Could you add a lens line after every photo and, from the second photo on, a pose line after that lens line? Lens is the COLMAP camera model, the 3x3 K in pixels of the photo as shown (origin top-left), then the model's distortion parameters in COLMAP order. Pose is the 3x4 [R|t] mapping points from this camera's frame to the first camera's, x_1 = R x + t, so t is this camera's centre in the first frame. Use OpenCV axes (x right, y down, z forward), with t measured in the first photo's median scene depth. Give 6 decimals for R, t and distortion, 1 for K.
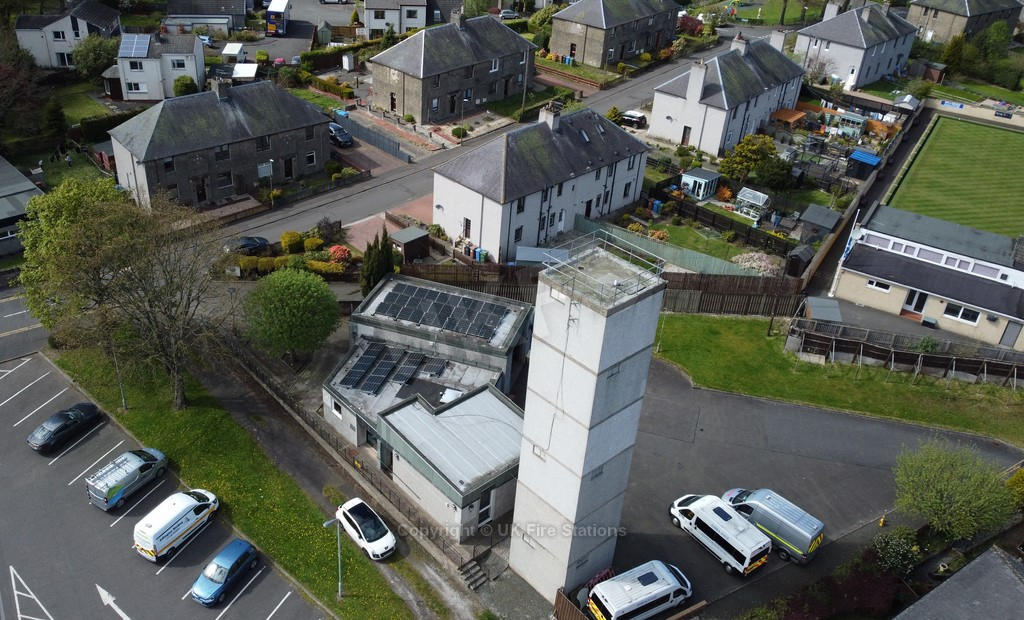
lens RADIAL K [[873.8, 0, 445.6], [0, 873.8, 294.4], [0, 0, 1]] dist [0.006606, -0.009255]
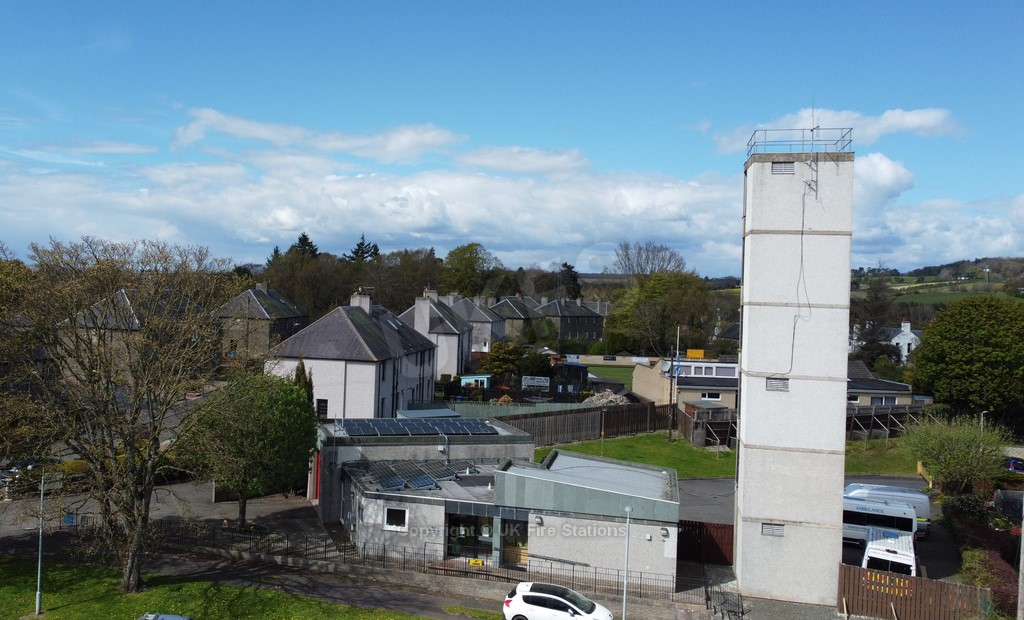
lens RADIAL K [[901.1, 0, 427.9], [0, 901.1, 285.9], [0, 0, 1]] dist [0.009878, -0.012104]
pose [[0.817716, -0.004391, 0.575605, -0.399518], [0.296976, 0.859829, -0.415331, 0.214344], [-0.493097, 0.510564, 0.704400, 0.292988]]
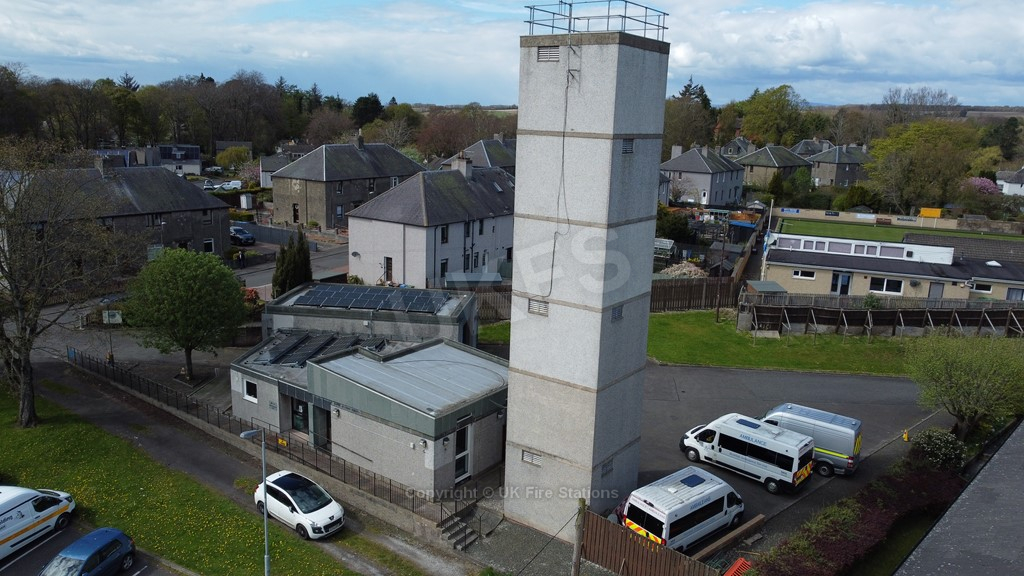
lens RADIAL K [[774.4, 0, 512.0], [0, 774.4, 288.0], [0, 0, 1]] dist [0.008142, -0.008274]
pose [[0.971328, -0.054083, 0.231509, -0.041097], [0.124006, 0.946076, -0.299269, 0.214806], [-0.202840, 0.319397, 0.925657, 0.220789]]
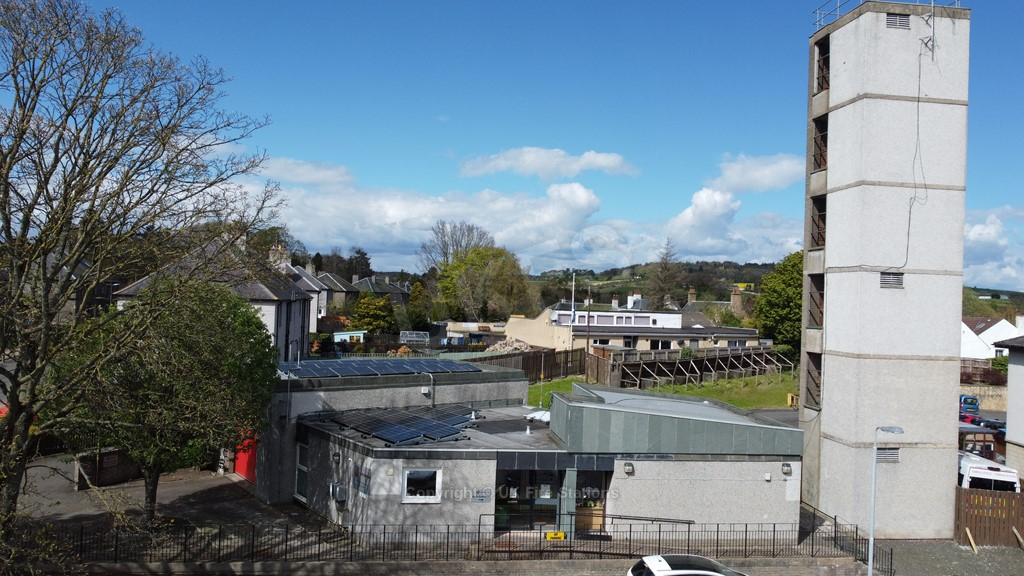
lens RADIAL K [[774.4, 0, 512.0], [0, 774.4, 288.0], [0, 0, 1]] dist [0.008142, -0.008274]
pose [[0.542859, -0.004982, 0.839809, -0.347135], [0.425476, 0.863782, -0.269907, 0.133165], [-0.724068, 0.503840, 0.471032, 0.546967]]
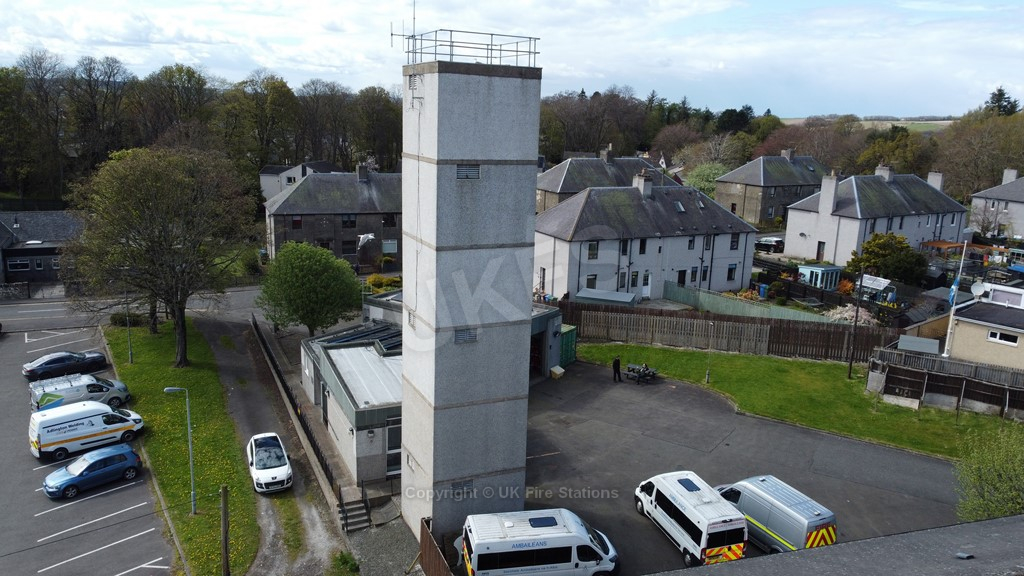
lens RADIAL K [[774.4, 0, 512.0], [0, 774.4, 288.0], [0, 0, 1]] dist [0.008142, -0.008274]
pose [[0.964305, 0.057509, -0.258473, 0.222433], [-0.138779, 0.941091, -0.308364, 0.212072], [0.225513, 0.333228, 0.915480, 0.211527]]
